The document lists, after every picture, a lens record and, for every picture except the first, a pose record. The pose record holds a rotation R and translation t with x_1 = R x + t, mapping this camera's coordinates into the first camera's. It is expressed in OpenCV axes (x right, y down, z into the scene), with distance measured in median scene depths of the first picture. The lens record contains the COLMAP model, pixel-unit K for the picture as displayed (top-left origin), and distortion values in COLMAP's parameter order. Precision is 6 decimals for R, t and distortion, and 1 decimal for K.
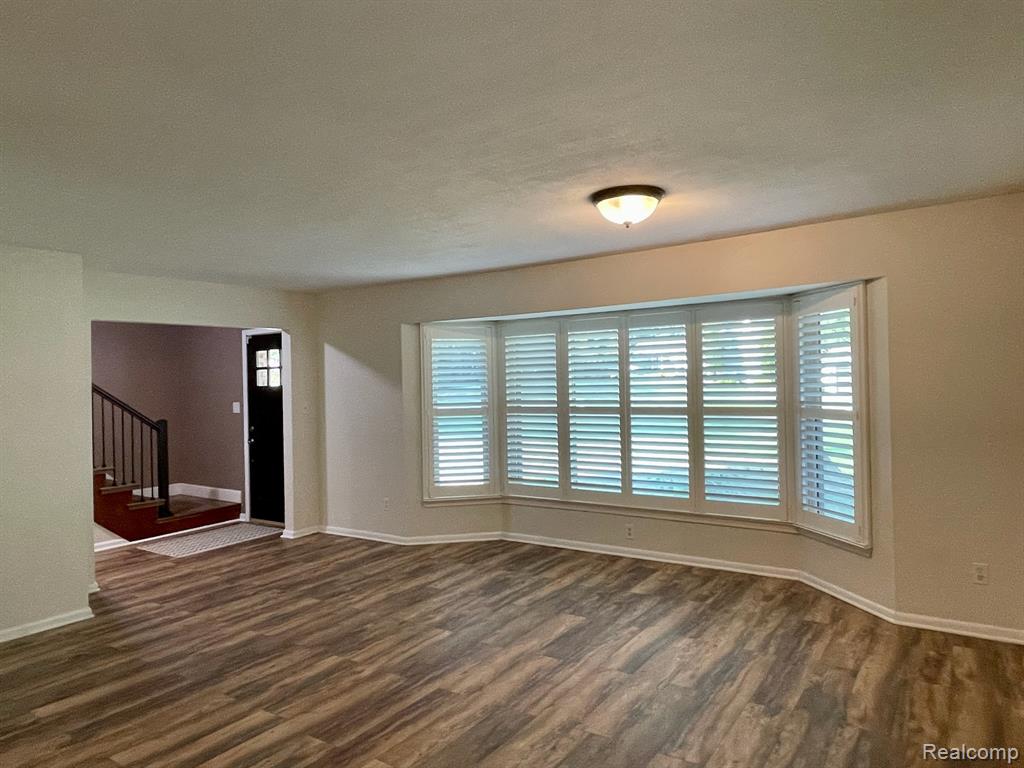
lens RADIAL K [[699.6, 0, 512.0], [0, 699.6, 384.0], [0, 0, 1]] dist [0.020941, -0.035172]
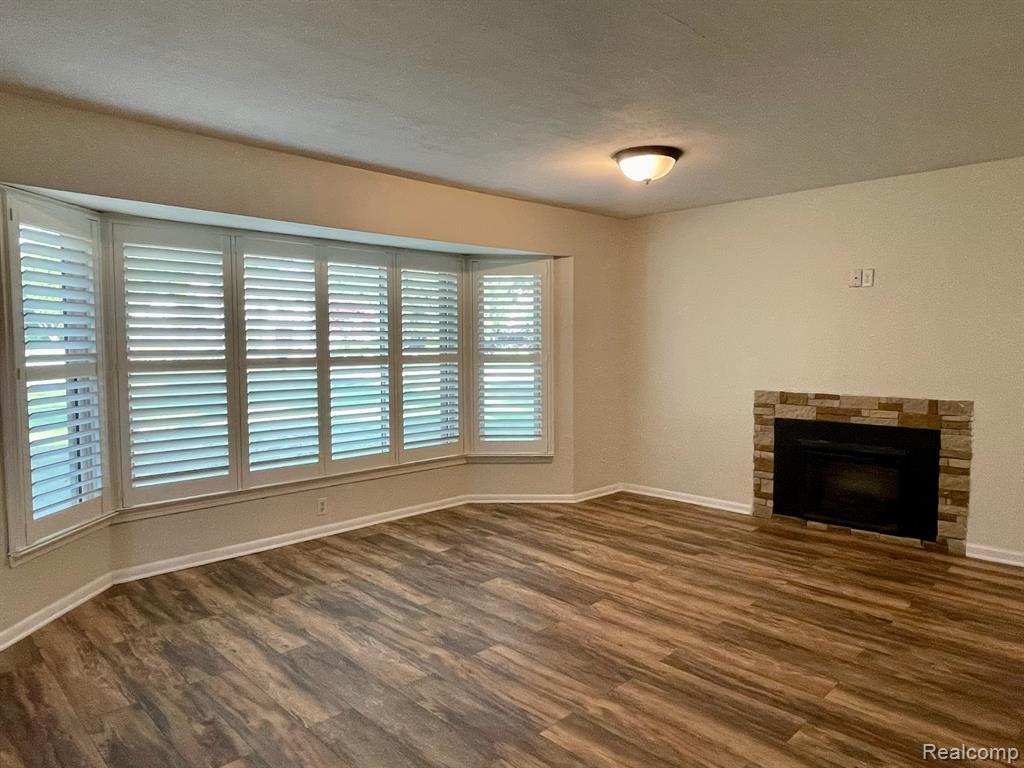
lens RADIAL K [[656.9, 0, 512.0], [0, 656.9, 384.0], [0, 0, 1]] dist [0.016571, -0.032751]
pose [[0.181140, -0.046180, 0.982372, -0.788993], [-0.001597, 0.998882, 0.047251, 0.027681], [-0.983456, -0.010128, 0.180864, 0.851298]]
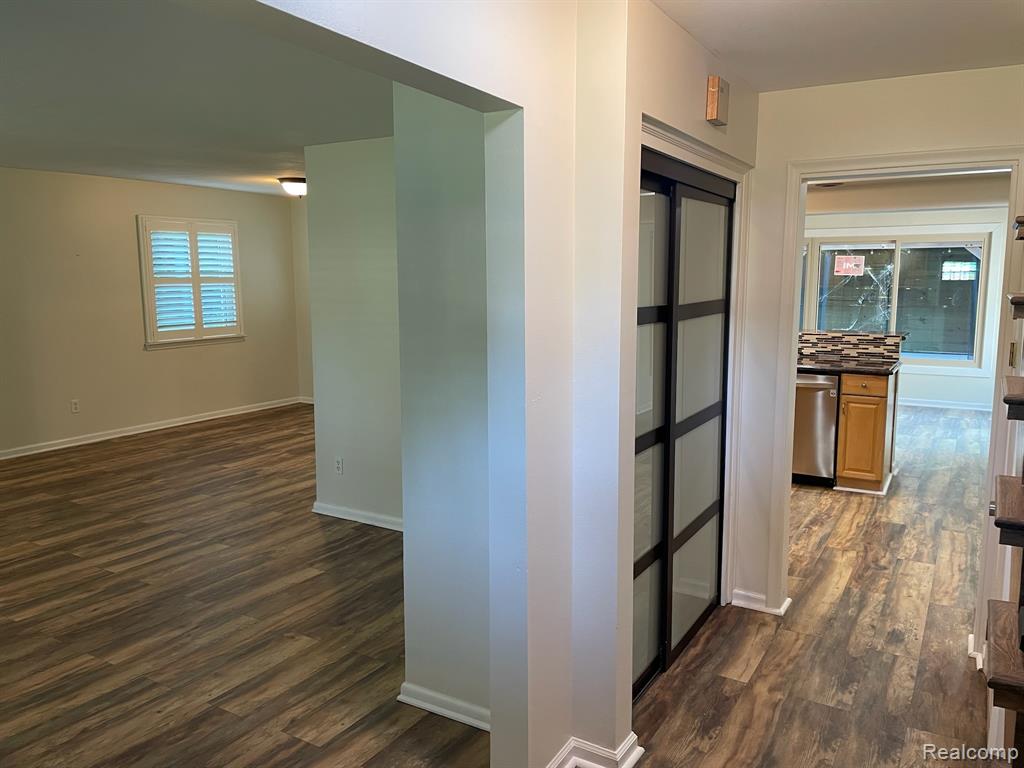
lens RADIAL K [[786.5, 0, 512.0], [0, 786.5, 384.0], [0, 0, 1]] dist [0.100134, -0.128908]
pose [[-0.997899, 0.032297, -0.056158, -0.738786], [0.024065, 0.989641, 0.141530, -0.012120], [0.060147, 0.139882, -0.988340, 1.797326]]
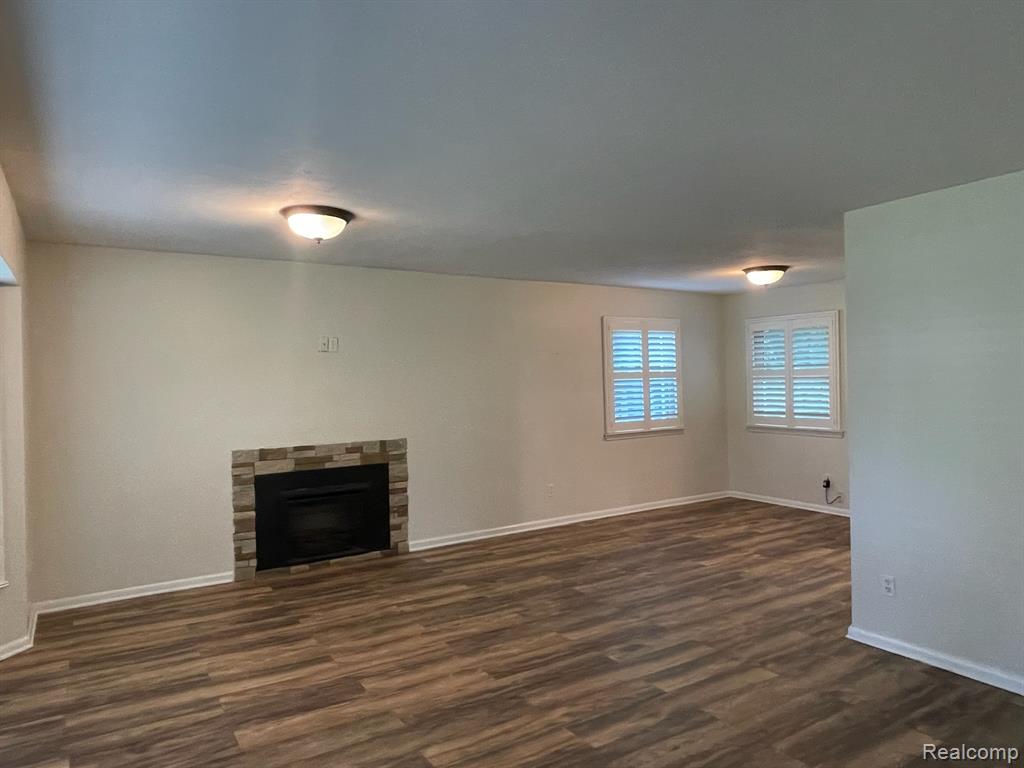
lens RADIAL K [[699.6, 0, 512.0], [0, 699.6, 384.0], [0, 0, 1]] dist [0.020941, -0.035172]
pose [[-0.924412, 0.037351, 0.379561, -0.430560], [0.039807, 0.999206, -0.001379, 0.007407], [-0.379312, 0.013835, -0.925166, 1.577760]]
